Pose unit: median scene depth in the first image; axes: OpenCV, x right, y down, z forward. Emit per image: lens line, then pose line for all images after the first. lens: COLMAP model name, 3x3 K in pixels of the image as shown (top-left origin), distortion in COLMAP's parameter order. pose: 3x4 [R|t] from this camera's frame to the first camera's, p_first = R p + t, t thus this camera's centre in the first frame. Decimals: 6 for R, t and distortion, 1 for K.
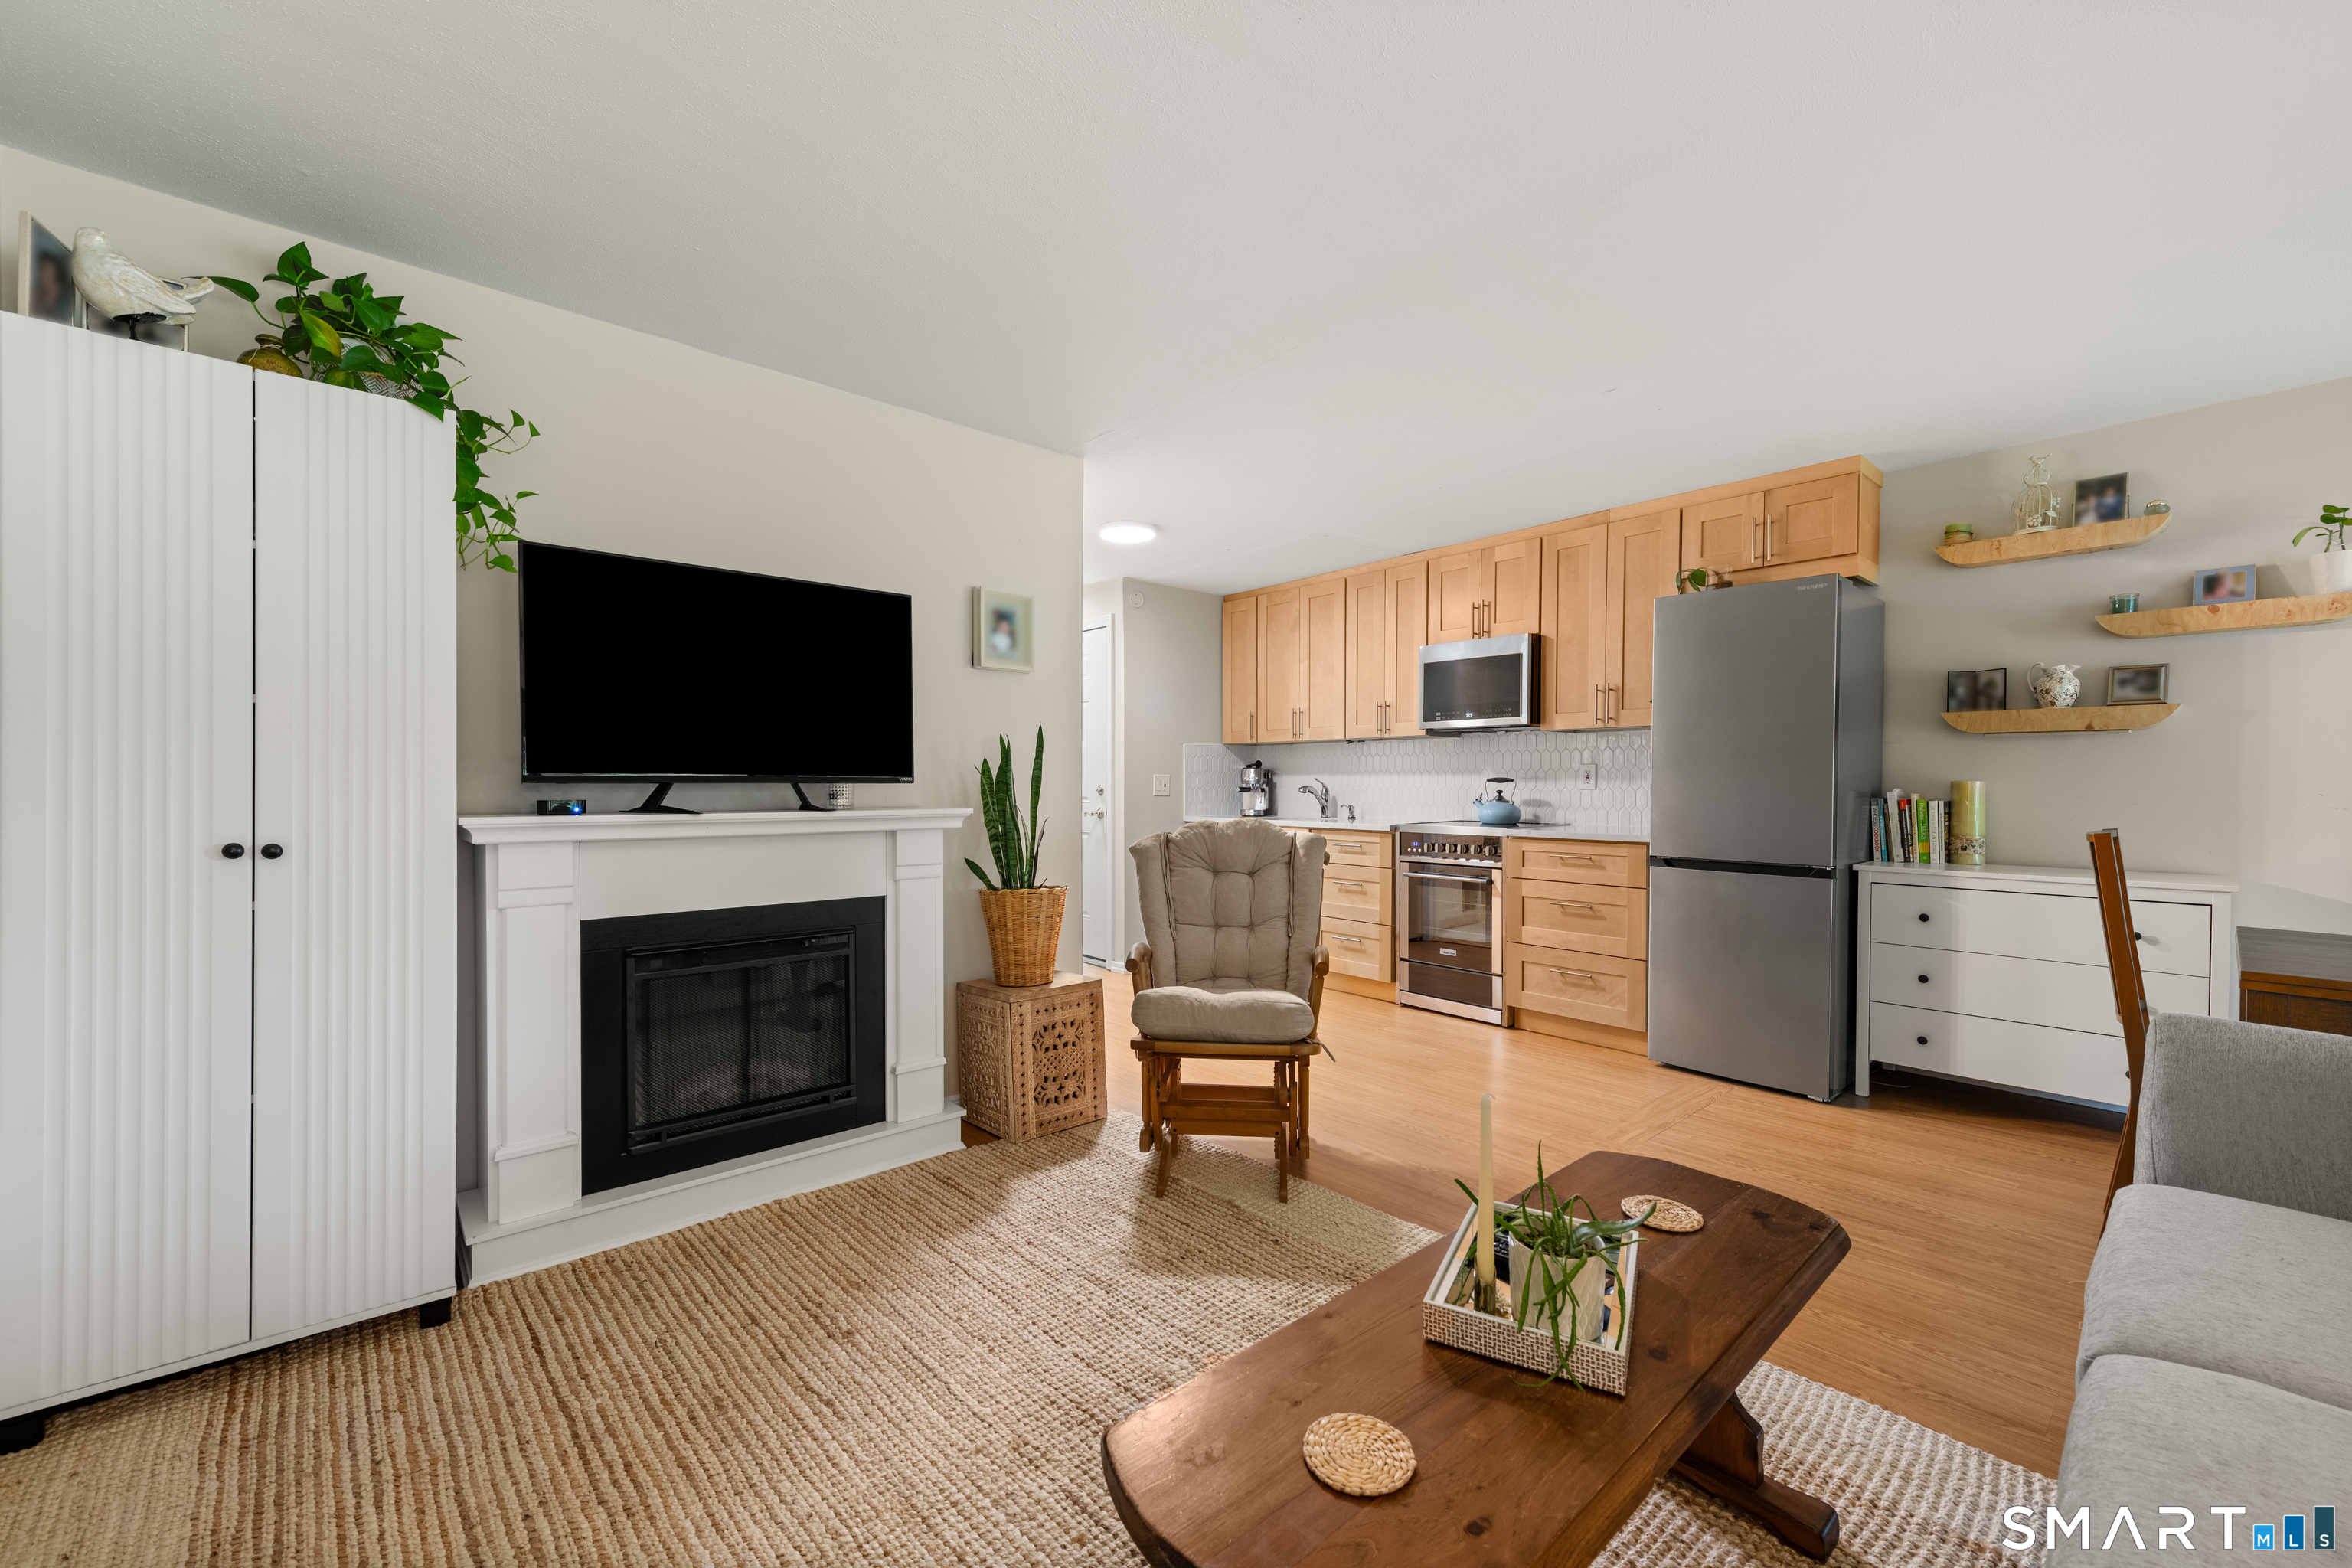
lens RADIAL K [[931.8, 0, 1175.3], [0, 931.8, 797.3], [0, 0, 1]] dist [0.012107, -0.004521]
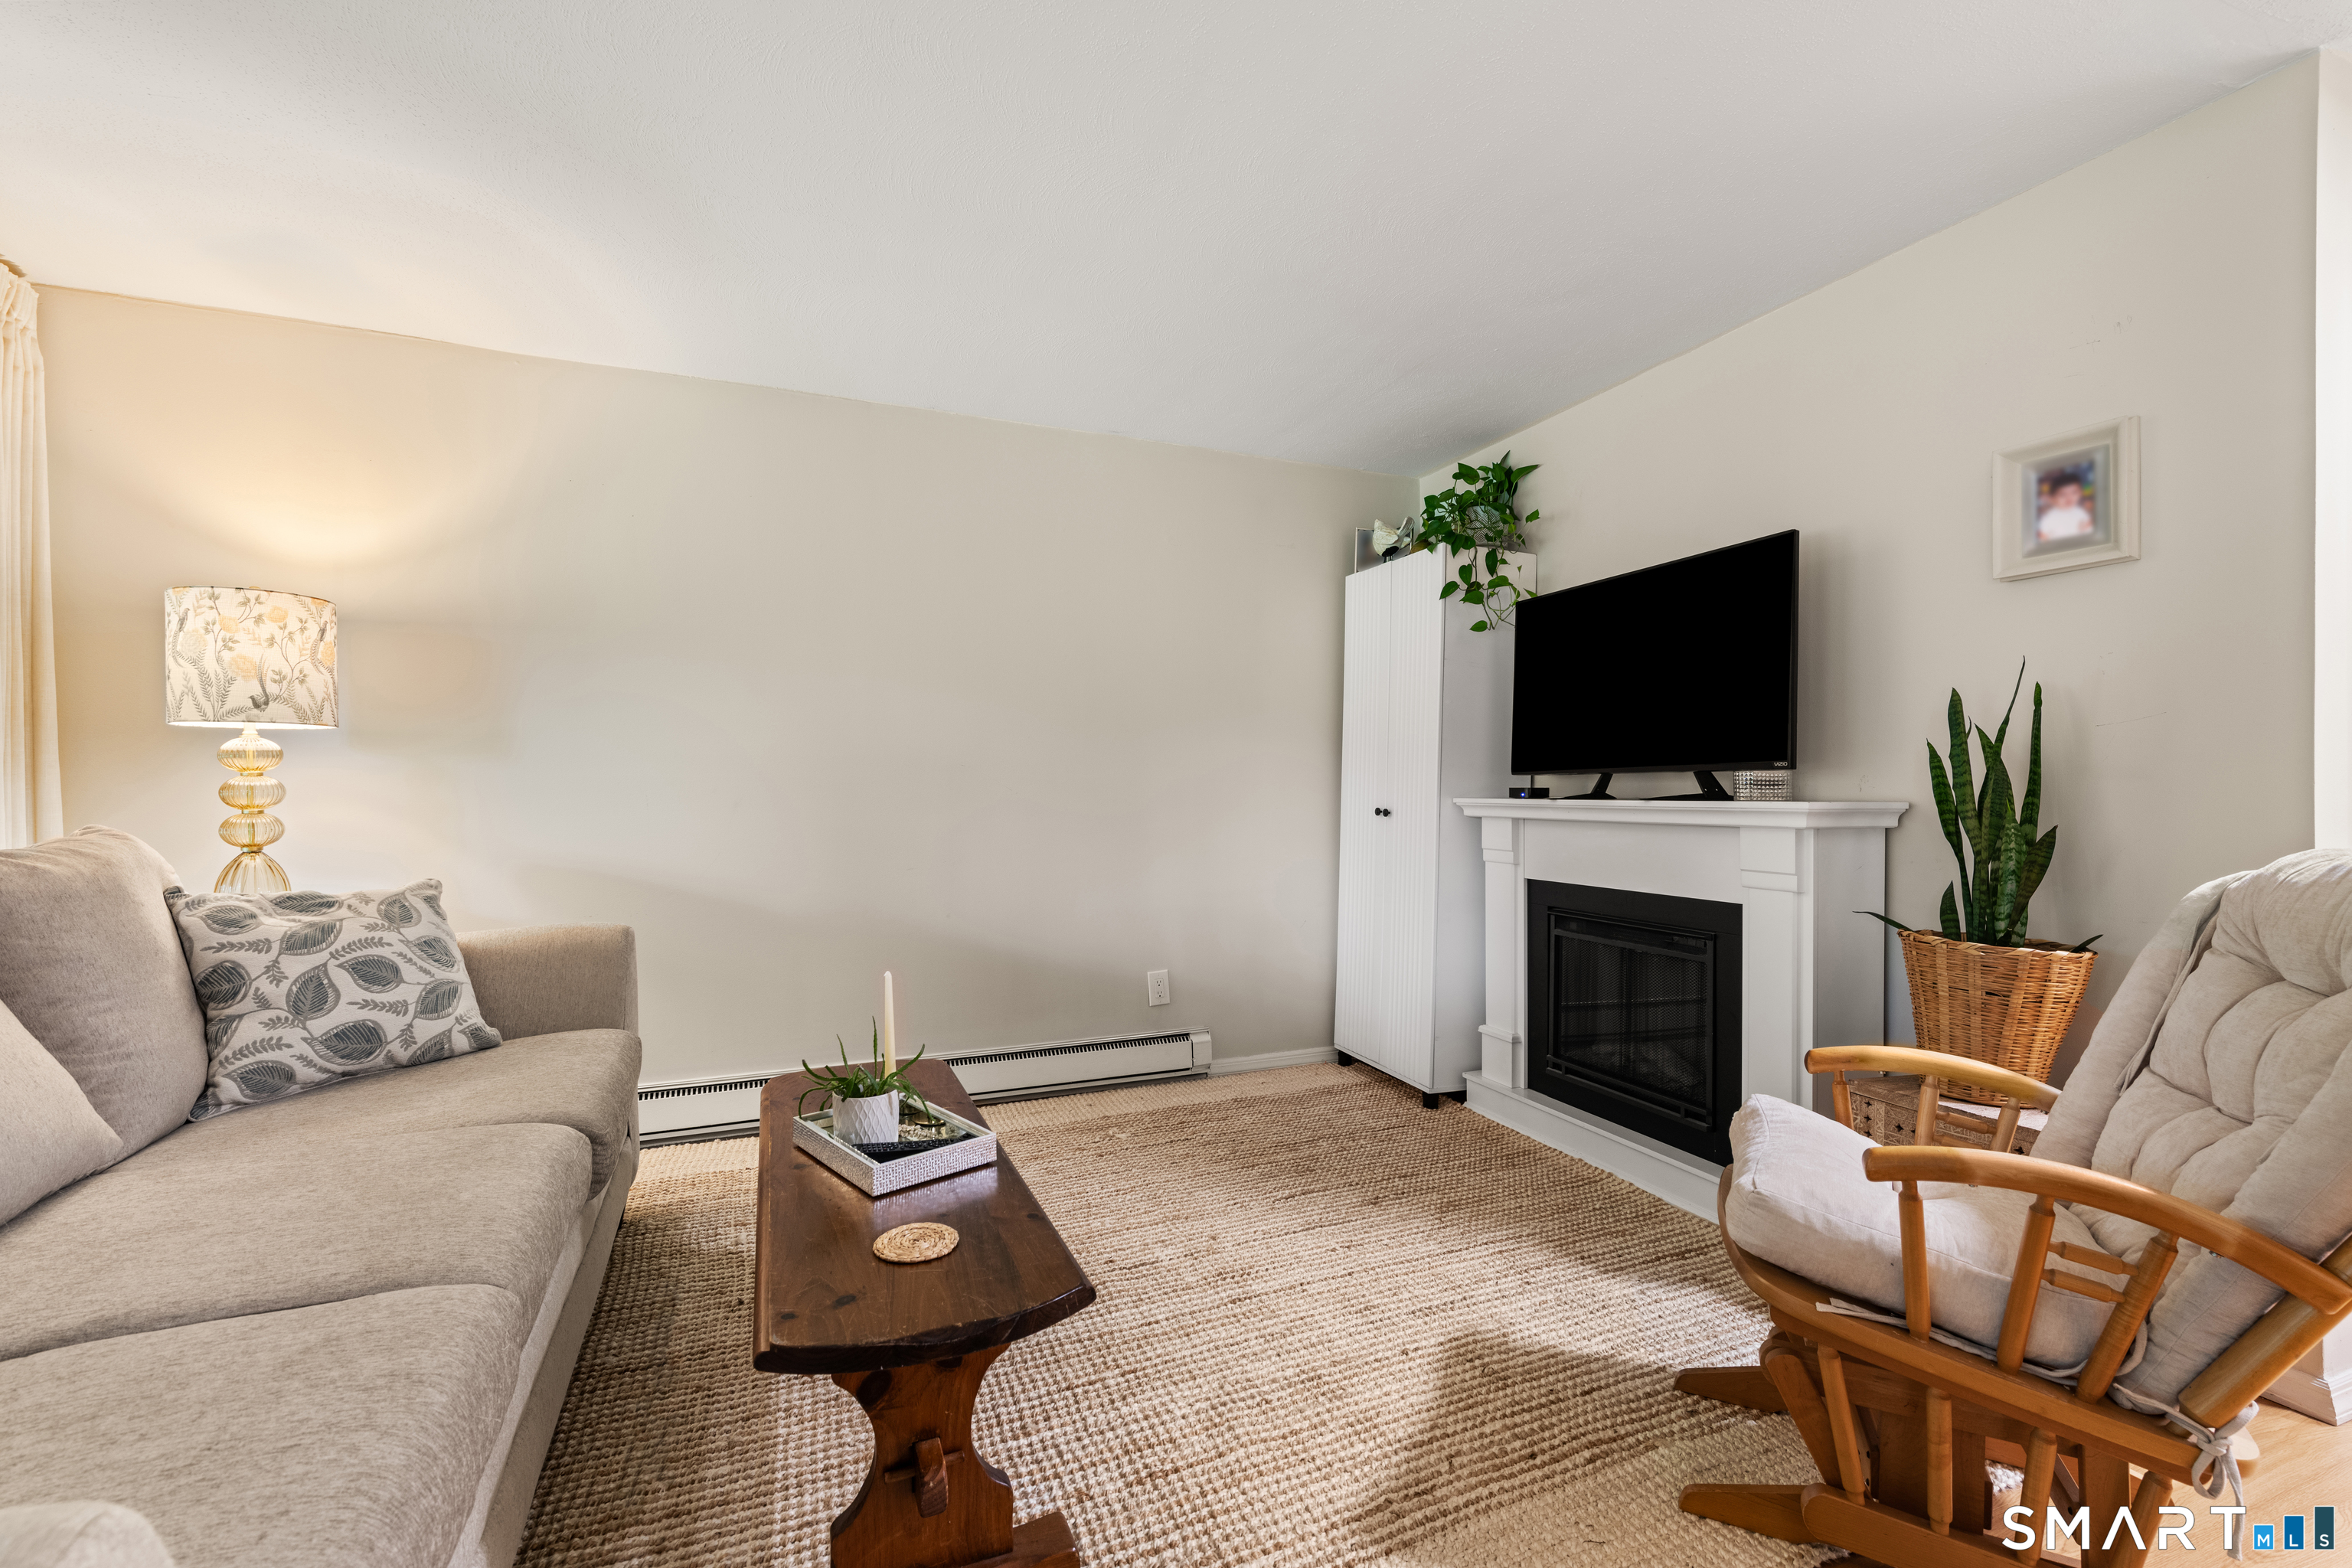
lens RADIAL K [[984.4, 0, 1168.3], [0, 984.4, 789.4], [0, 0, 1]] dist [0.010323, 0.000139]
pose [[-0.340465, -0.001740, -0.940256, 0.443711], [-0.011677, 0.999929, 0.002378, 0.004292], [0.940185, 0.011789, -0.340461, 0.520031]]
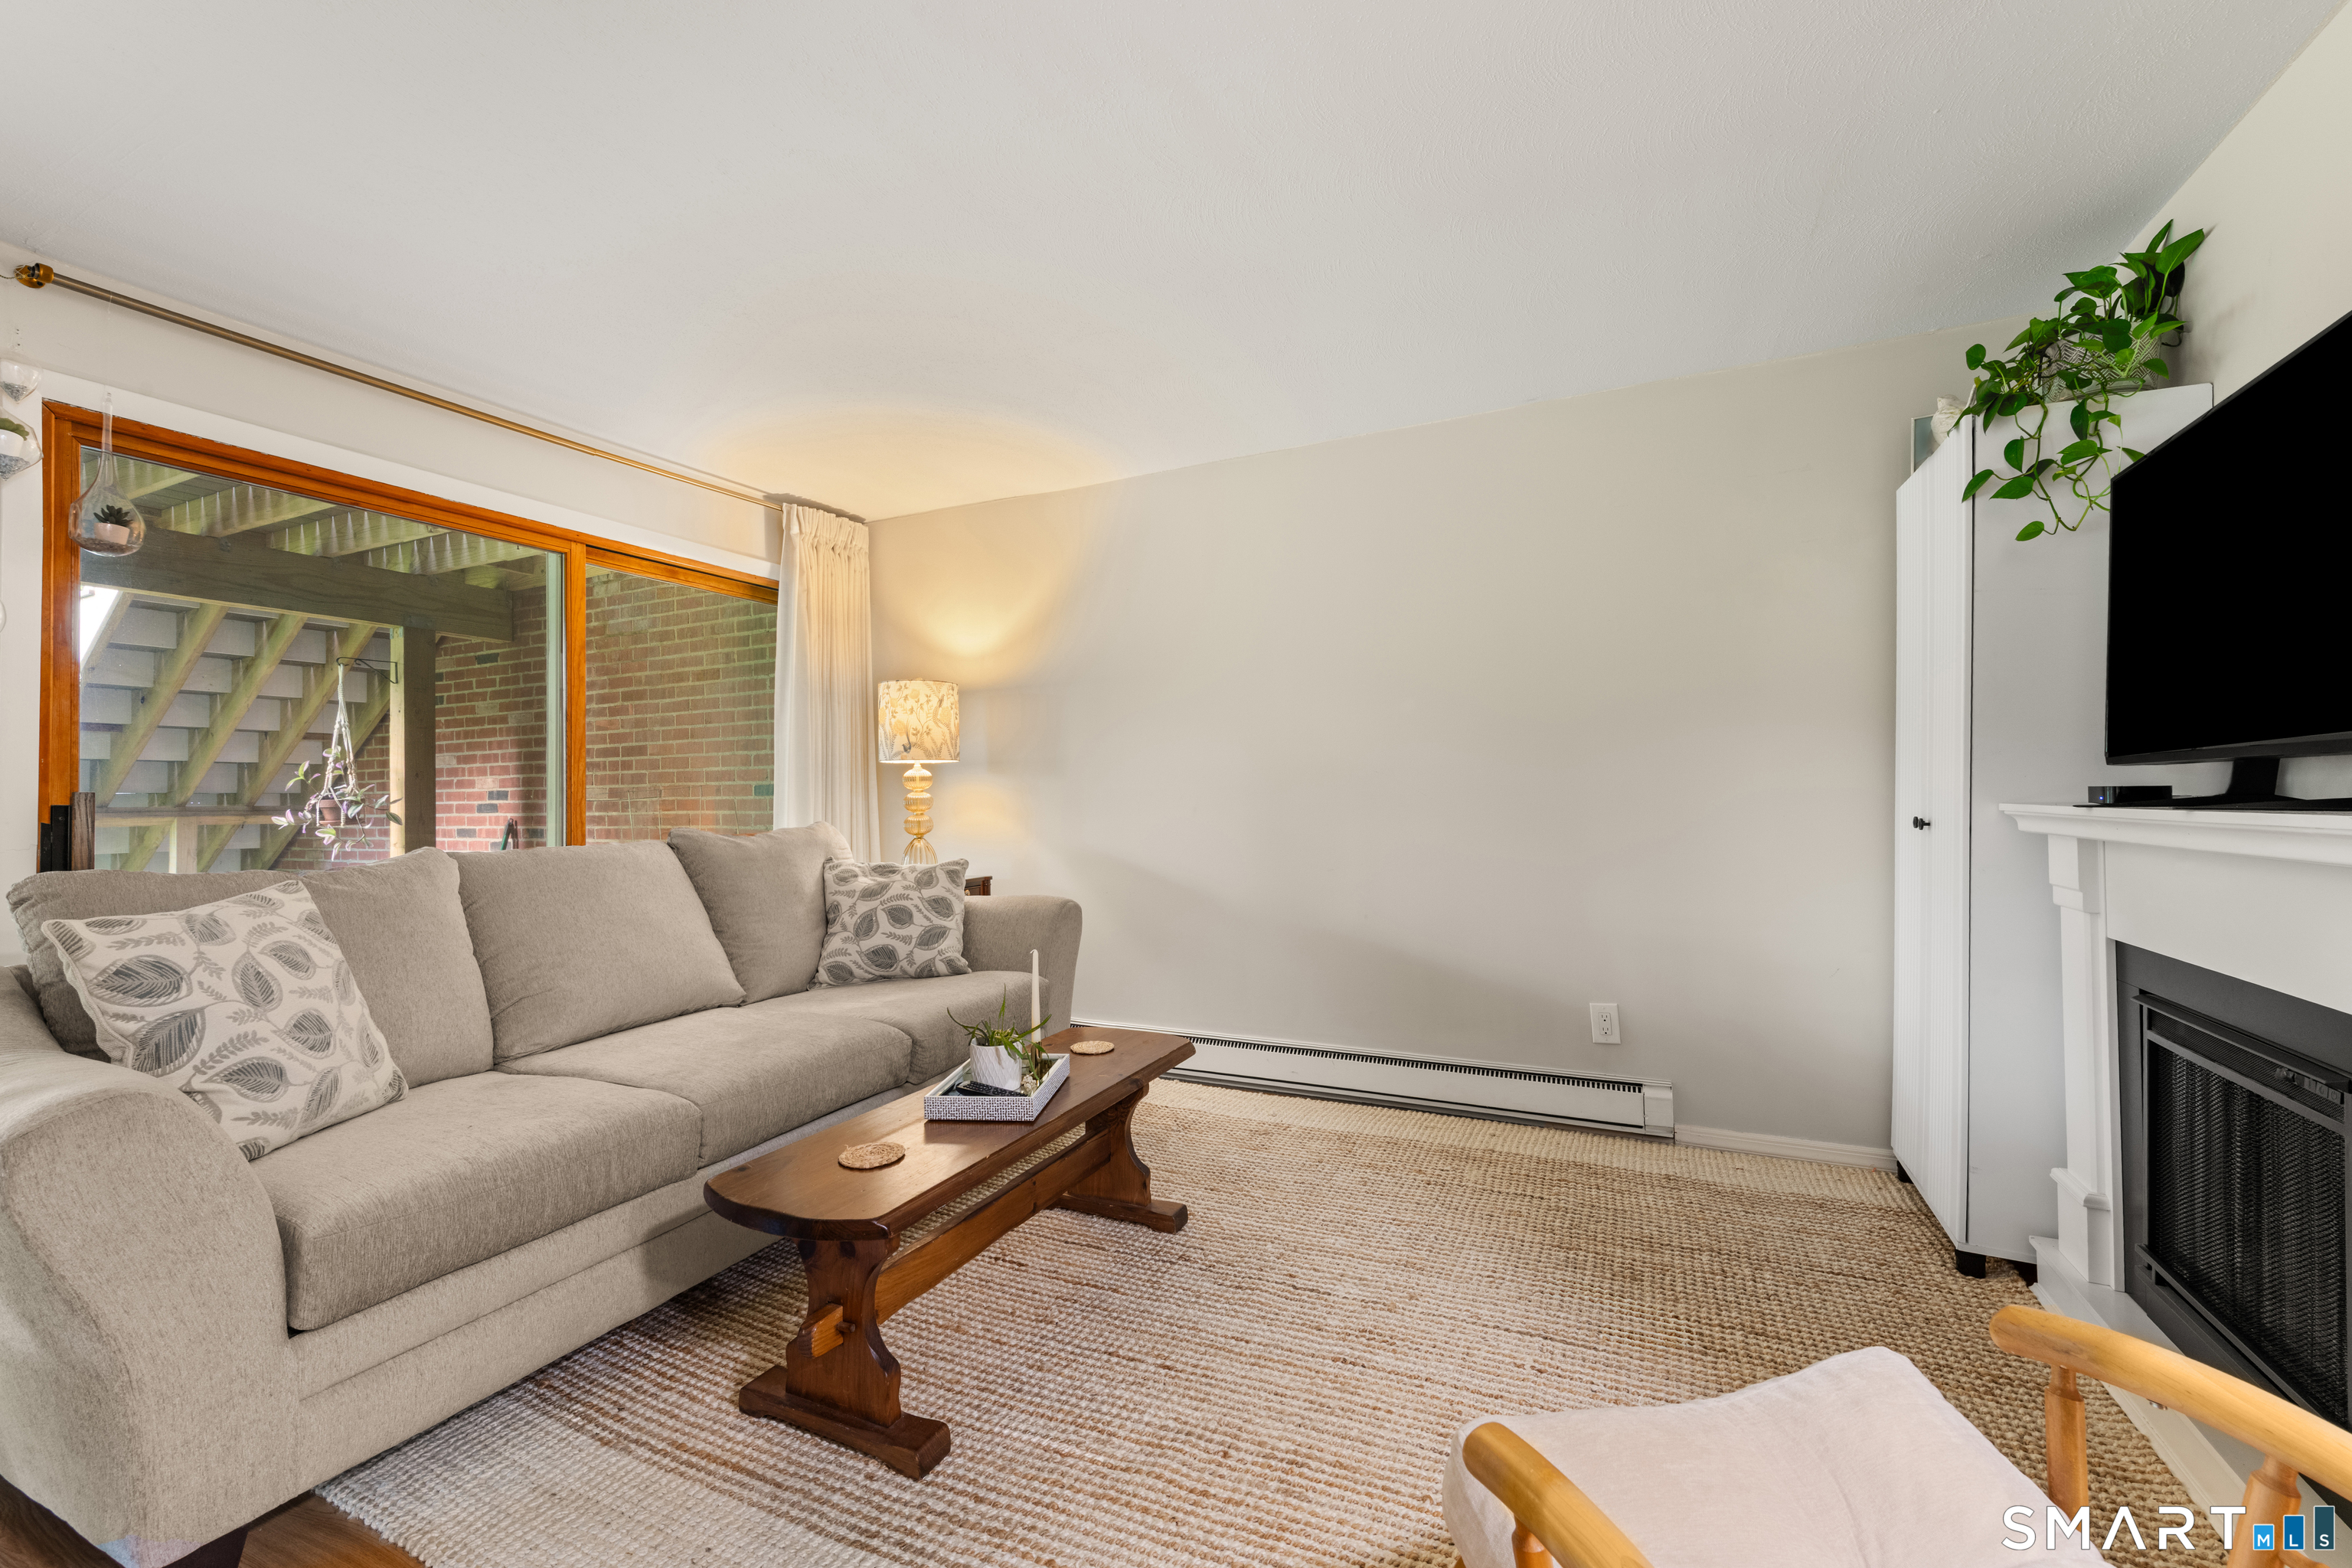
lens RADIAL K [[931.8, 0, 1173.6], [0, 931.8, 790.8], [0, 0, 1]] dist [0.012107, -0.004521]
pose [[-0.919333, 0.005640, -0.393440, 0.212208], [0.004094, 0.999980, 0.004767, -0.000370], [0.393459, 0.002772, -0.919338, 0.739110]]
